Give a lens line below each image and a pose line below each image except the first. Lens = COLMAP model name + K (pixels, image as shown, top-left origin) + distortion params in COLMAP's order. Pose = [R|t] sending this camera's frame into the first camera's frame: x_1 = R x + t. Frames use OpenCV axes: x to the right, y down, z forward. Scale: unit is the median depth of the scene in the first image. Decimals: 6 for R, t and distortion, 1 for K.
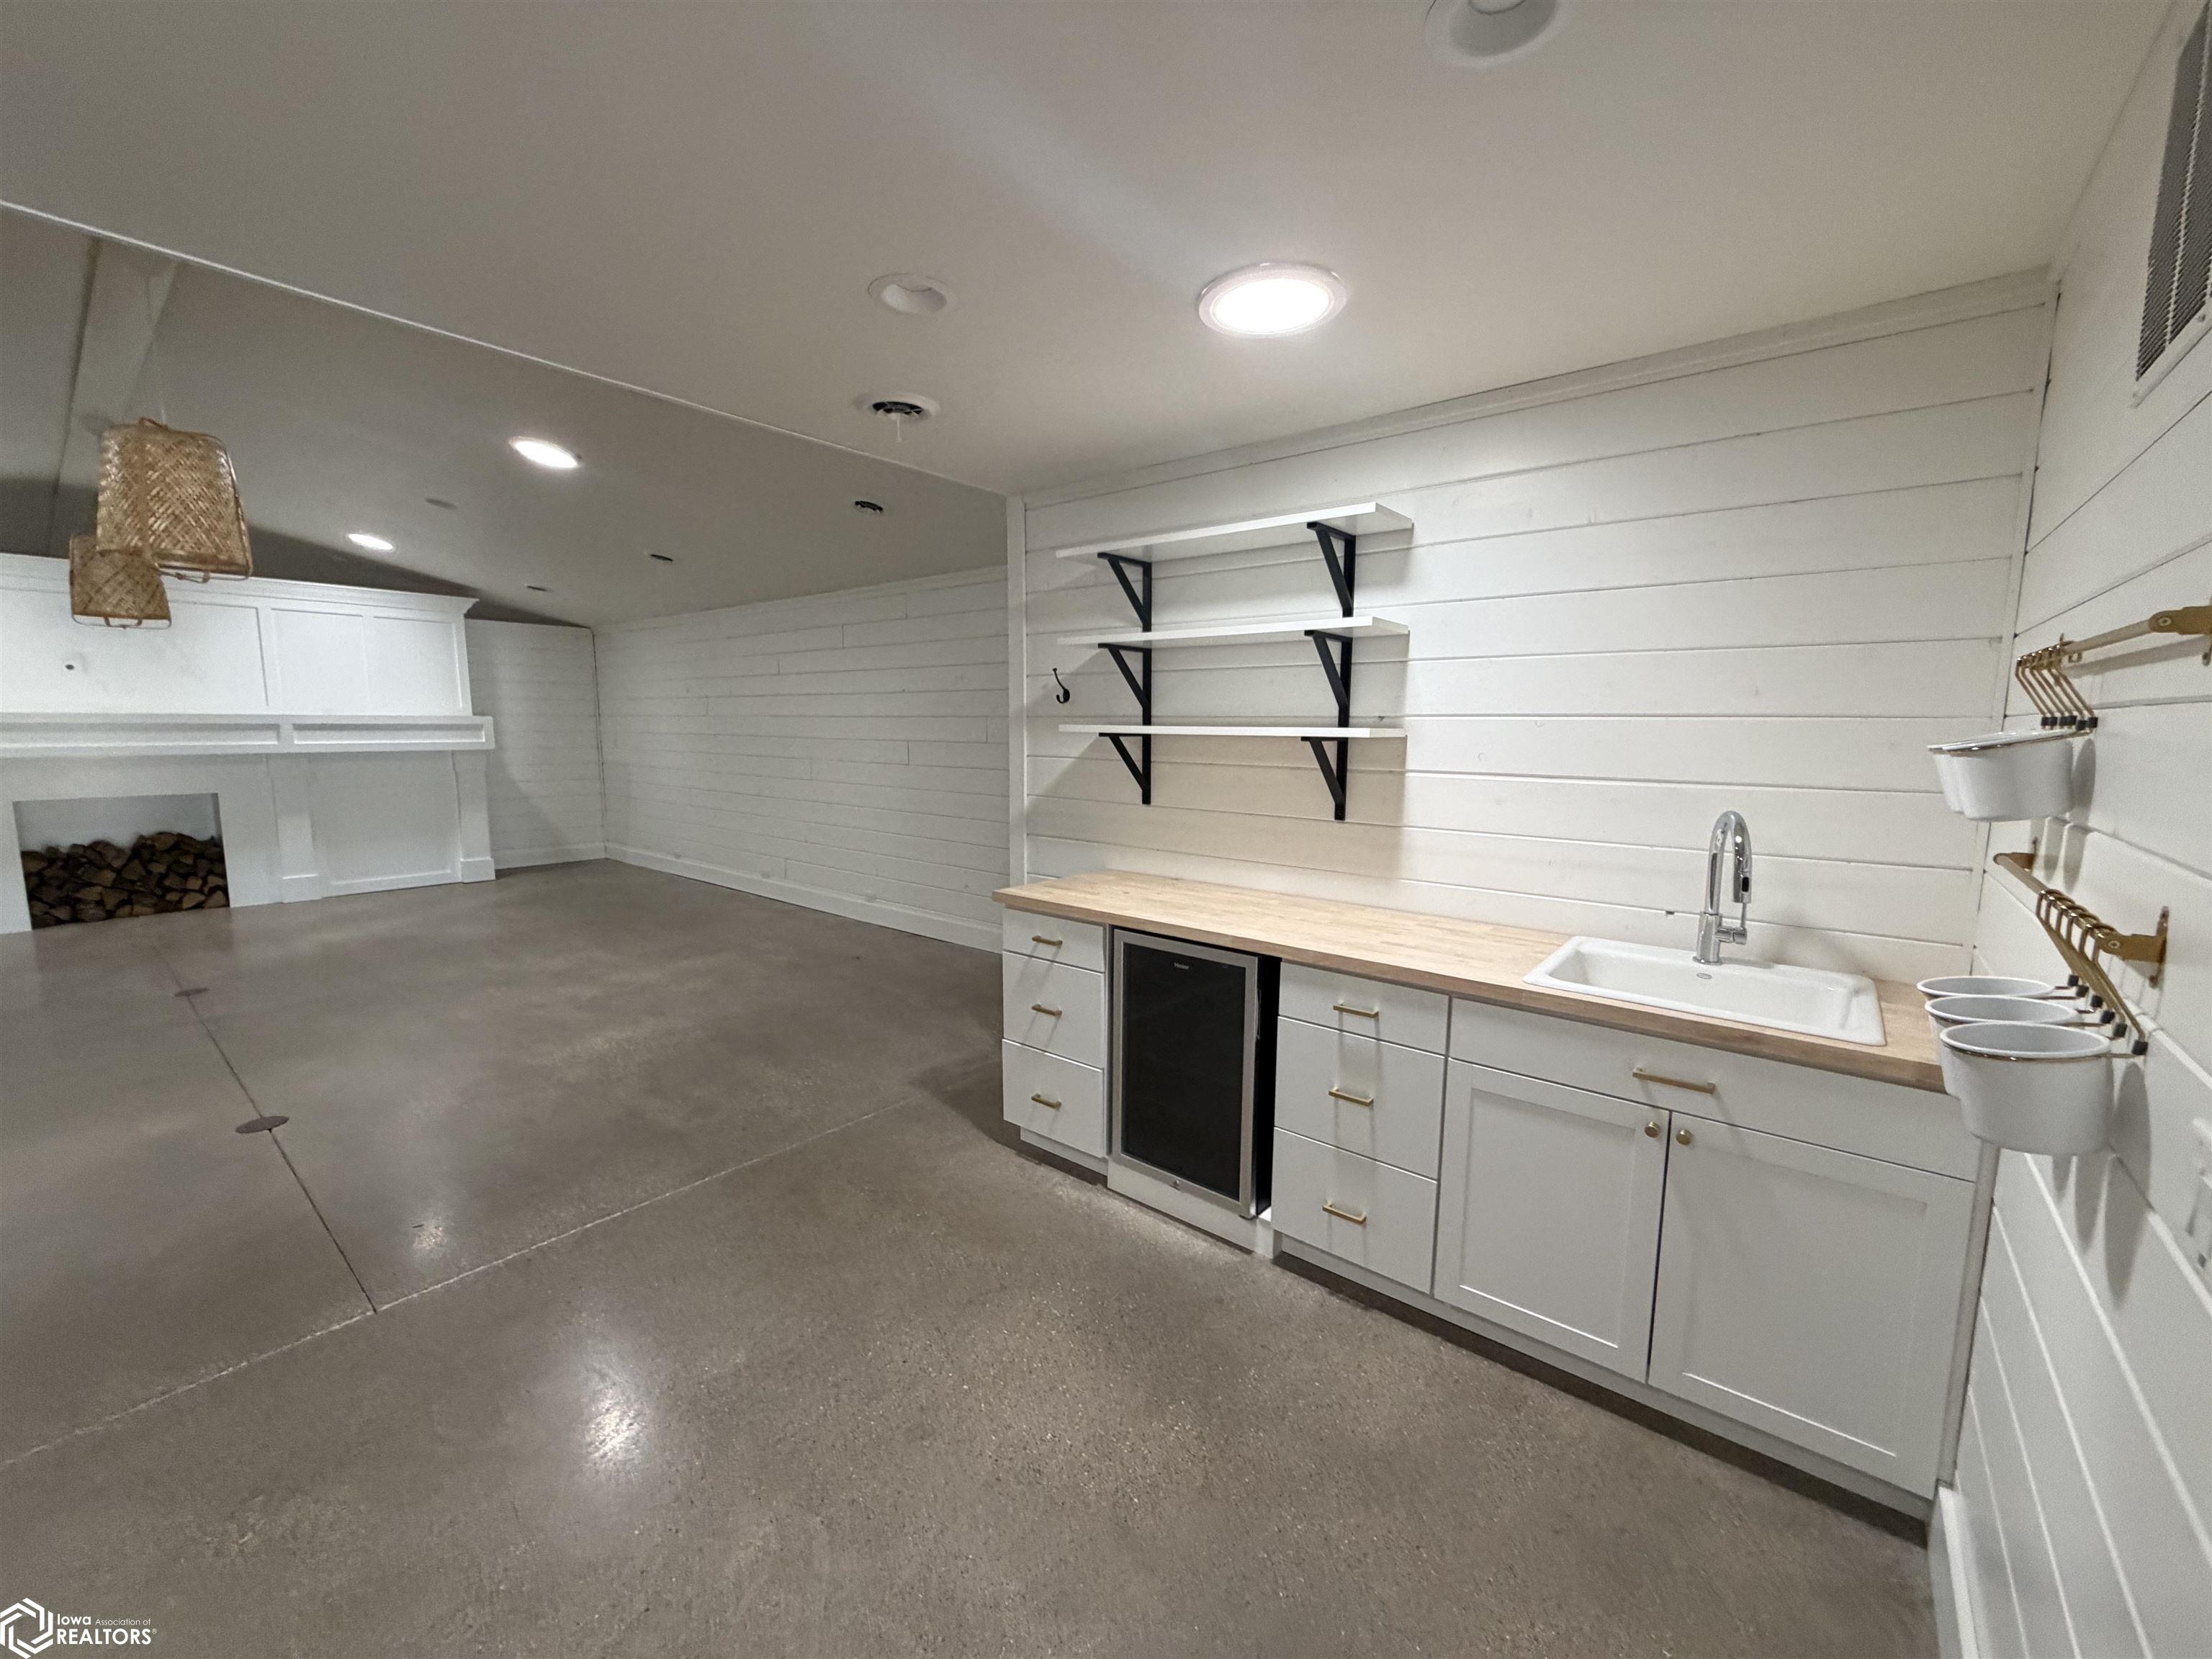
lens RADIAL K [[876.8, 0, 1101.6], [0, 876.8, 832.1], [0, 0, 1]] dist [-0.000522, 0.000173]
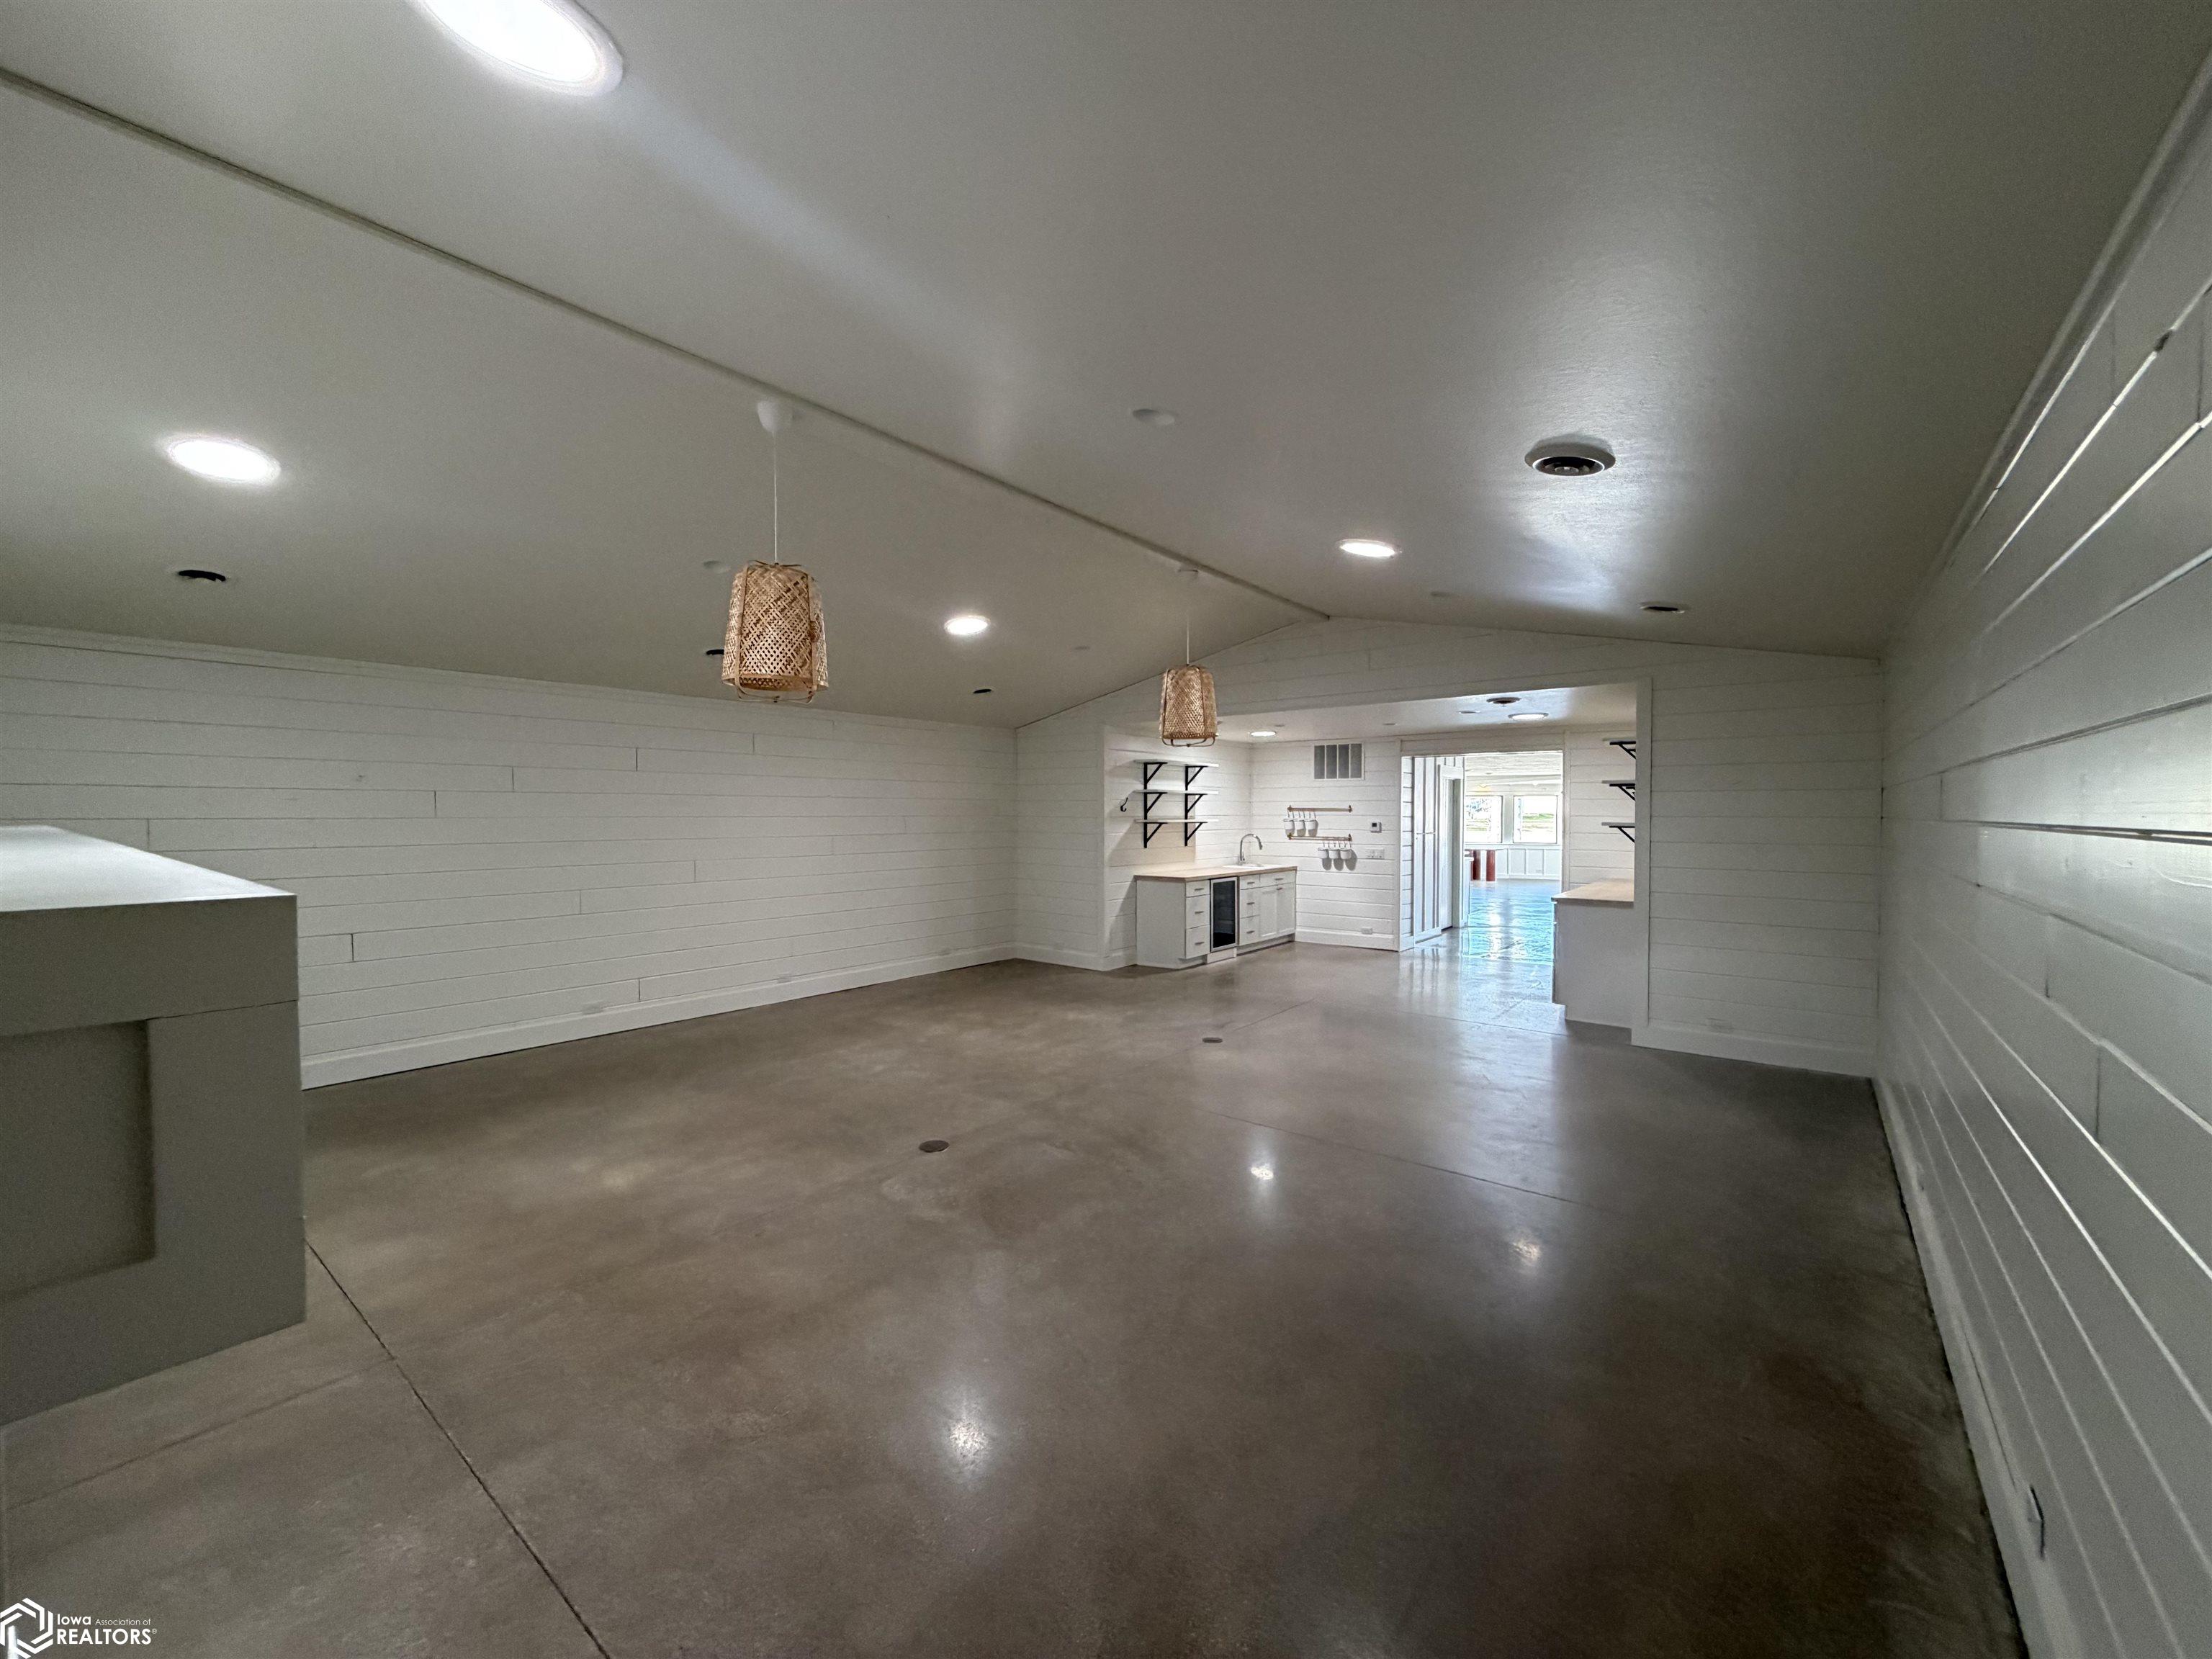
lens RADIAL K [[876.8, 0, 1101.6], [0, 876.8, 832.1], [0, 0, 1]] dist [-0.000522, 0.000173]
pose [[-0.011797, -0.025775, 0.999598, -3.200747], [0.122829, 0.992060, 0.027030, -0.204658], [-0.992358, 0.123099, -0.008538, 1.353108]]
